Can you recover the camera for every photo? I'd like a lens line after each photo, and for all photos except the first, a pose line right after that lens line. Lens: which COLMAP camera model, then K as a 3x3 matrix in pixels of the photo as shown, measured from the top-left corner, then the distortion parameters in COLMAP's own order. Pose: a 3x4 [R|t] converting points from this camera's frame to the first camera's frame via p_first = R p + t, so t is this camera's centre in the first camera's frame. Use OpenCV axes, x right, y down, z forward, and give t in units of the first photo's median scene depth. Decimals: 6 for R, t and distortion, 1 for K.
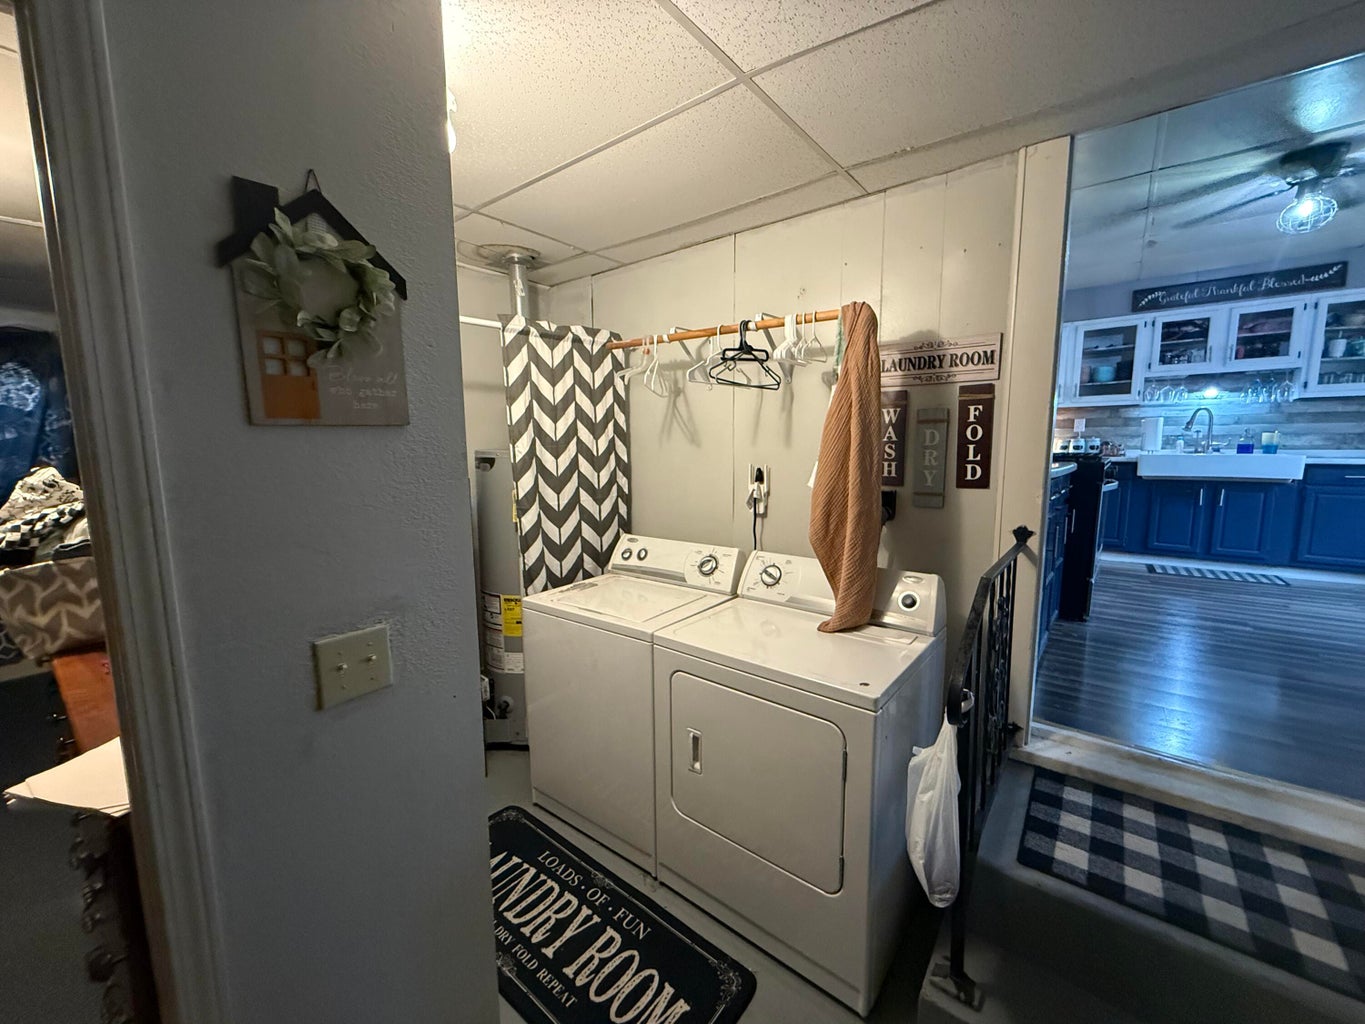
lens RADIAL K [[544.2, 0, 679.8], [0, 544.2, 509.1], [0, 0, 1]] dist [-0.000289, 0.000180]
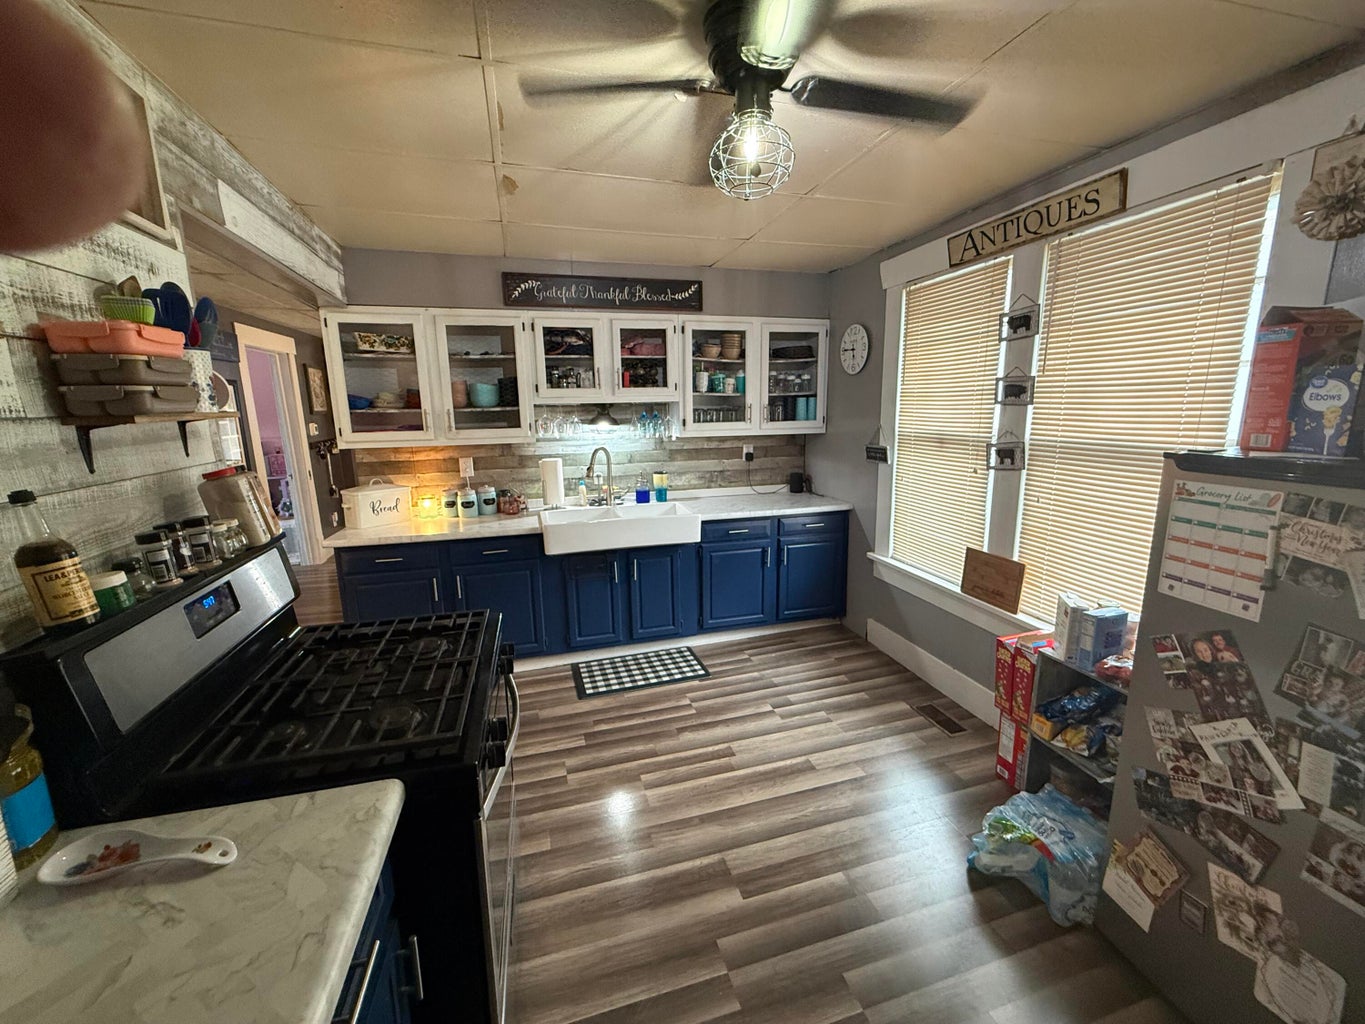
lens RADIAL K [[544.2, 0, 683.2], [0, 544.2, 515.8], [0, 0, 1]] dist [-0.000289, 0.000180]
pose [[0.579654, -0.161055, 0.798788, 0.408037], [0.110205, 0.986761, 0.118983, -0.172653], [-0.807376, 0.019062, 0.589729, 0.462192]]
